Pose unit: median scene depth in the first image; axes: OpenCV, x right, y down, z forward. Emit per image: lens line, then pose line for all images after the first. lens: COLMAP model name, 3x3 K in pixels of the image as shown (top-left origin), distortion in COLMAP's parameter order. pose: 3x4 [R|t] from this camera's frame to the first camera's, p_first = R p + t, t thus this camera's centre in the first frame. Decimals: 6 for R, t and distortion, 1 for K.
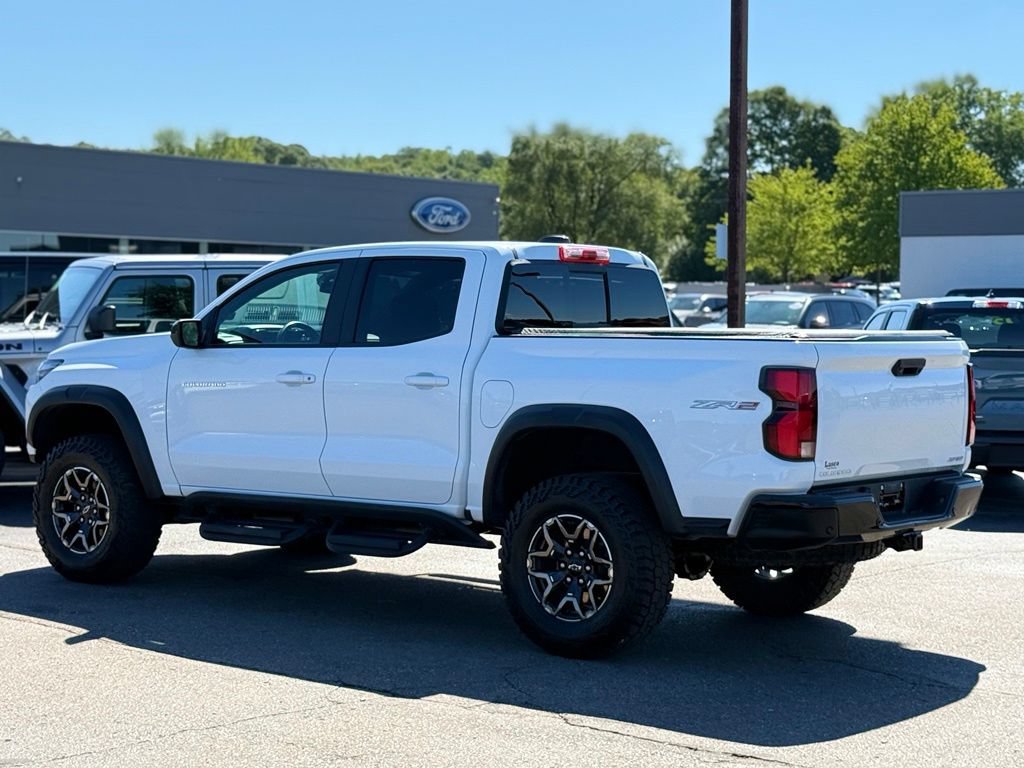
lens RADIAL K [[2055.8, 0, 493.5], [0, 2055.8, 382.2], [0, 0, 1]] dist [0.128554, 0.309822]
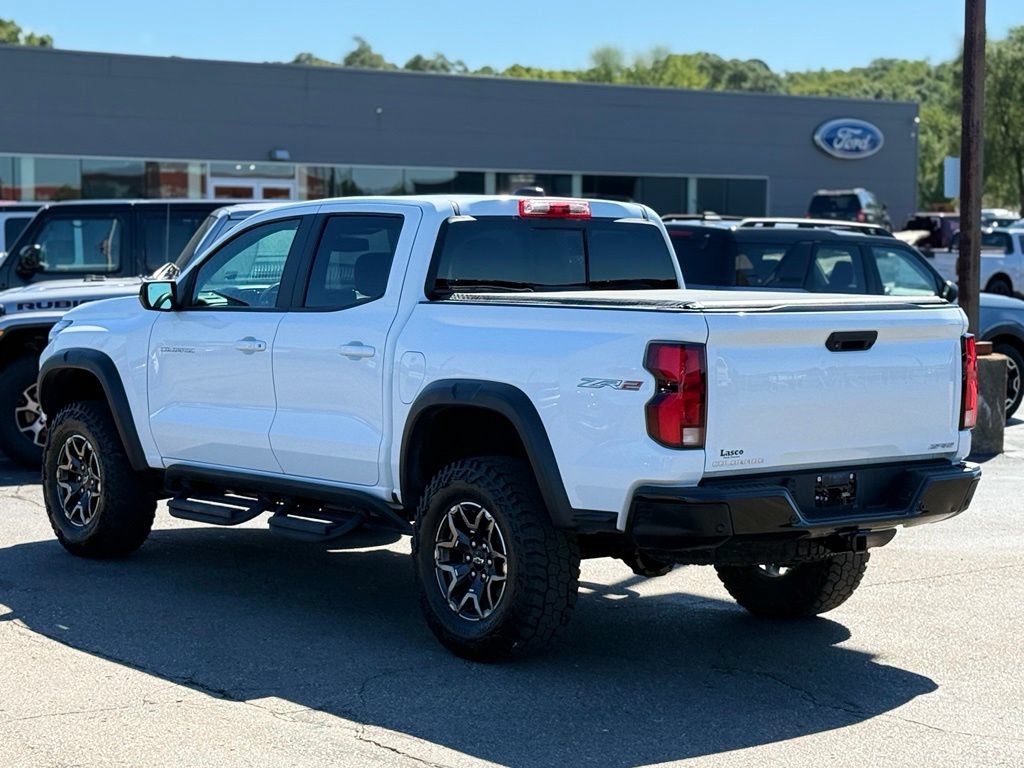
lens RADIAL K [[2253.9, 0, 474.3], [0, 2253.9, 388.3], [0, 0, 1]] dist [0.086050, 0.636150]
pose [[0.973089, 0.010801, -0.230174, 0.235747], [-0.003878, 0.999527, 0.030510, -0.013880], [0.230395, -0.028796, 0.972671, 0.036766]]
